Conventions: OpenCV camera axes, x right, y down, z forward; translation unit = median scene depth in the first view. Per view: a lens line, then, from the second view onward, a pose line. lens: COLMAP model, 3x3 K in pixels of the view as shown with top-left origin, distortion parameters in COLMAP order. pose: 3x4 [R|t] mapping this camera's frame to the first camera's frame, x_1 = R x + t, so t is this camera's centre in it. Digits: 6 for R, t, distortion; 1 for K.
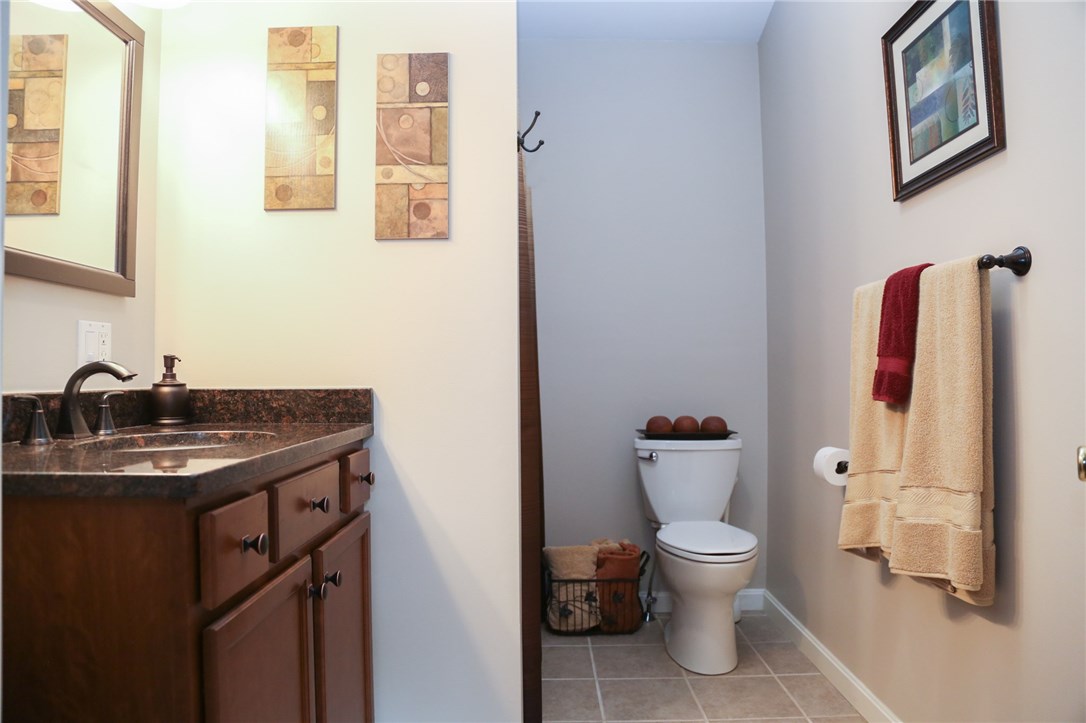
lens RADIAL K [[736.7, 0, 543.0], [0, 736.7, 361.5], [0, 0, 1]] dist [-0.133963, 0.076920]
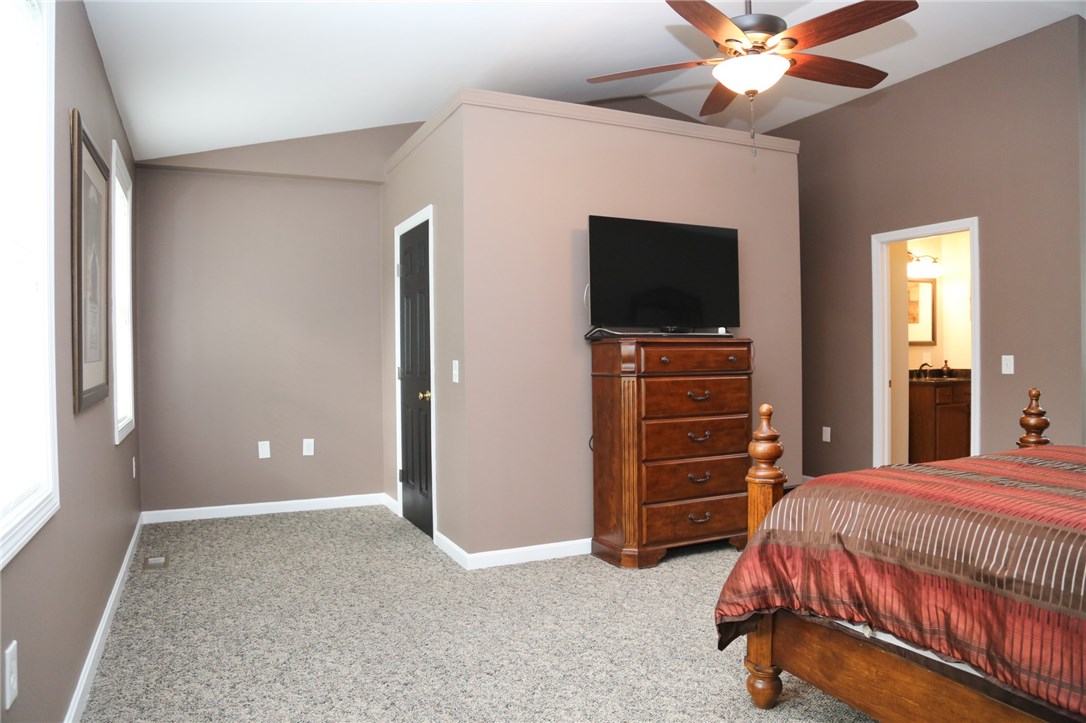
lens RADIAL K [[736.7, 0, 543.0], [0, 736.7, 361.5], [0, 0, 1]] dist [-0.133963, 0.076920]
pose [[0.440267, 0.002956, -0.897862, 2.181392], [0.027985, 0.999464, 0.017013, -0.140041], [0.897431, -0.032617, 0.439948, -2.940160]]
